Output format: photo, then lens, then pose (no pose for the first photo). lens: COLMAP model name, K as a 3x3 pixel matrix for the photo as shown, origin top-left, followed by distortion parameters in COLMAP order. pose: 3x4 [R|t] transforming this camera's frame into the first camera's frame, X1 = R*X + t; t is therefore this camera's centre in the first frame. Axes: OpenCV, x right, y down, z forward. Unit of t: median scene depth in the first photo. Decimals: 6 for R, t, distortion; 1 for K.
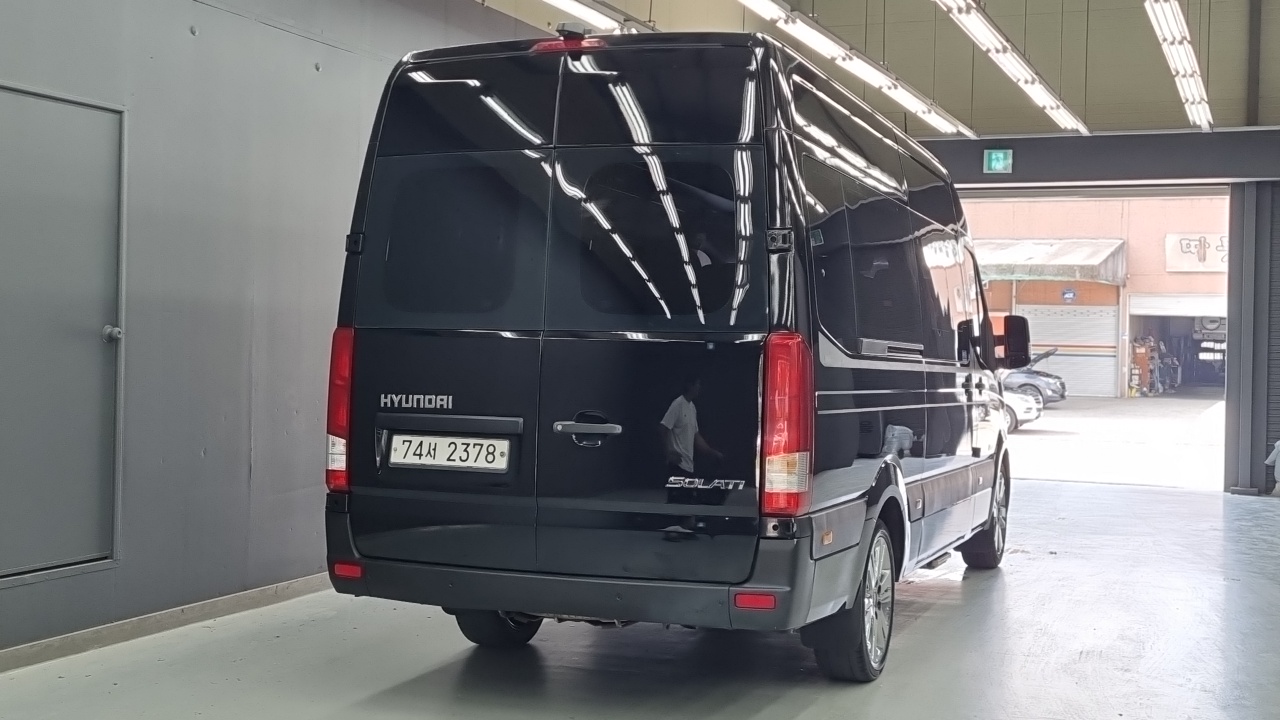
lens RADIAL K [[1005.9, 0, 640.0], [0, 1005.9, 360.0], [0, 0, 1]] dist [0.022503, 0.007562]
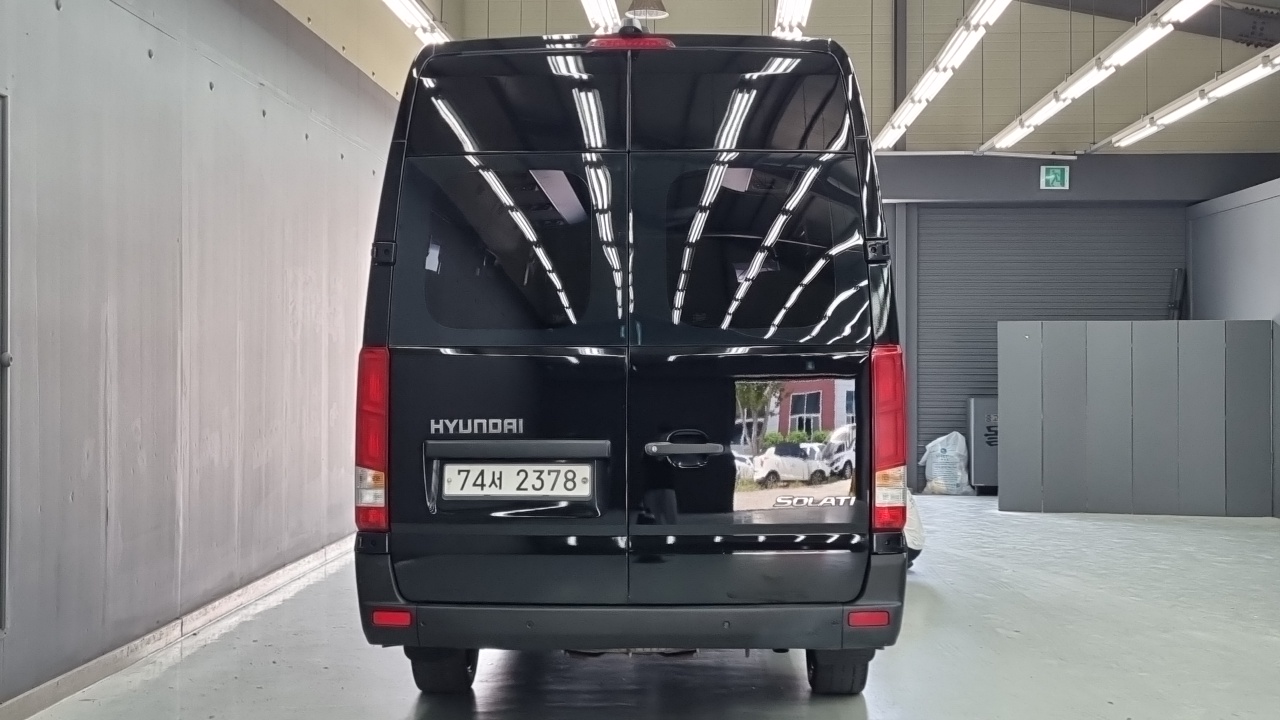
lens RADIAL K [[1005.9, 0, 640.0], [0, 1005.9, 360.0], [0, 0, 1]] dist [0.022503, 0.007562]
pose [[0.973511, -0.018996, 0.227848, -0.285533], [0.022145, 0.999691, -0.011270, -0.005301], [-0.227564, 0.016017, 0.973631, 0.082317]]
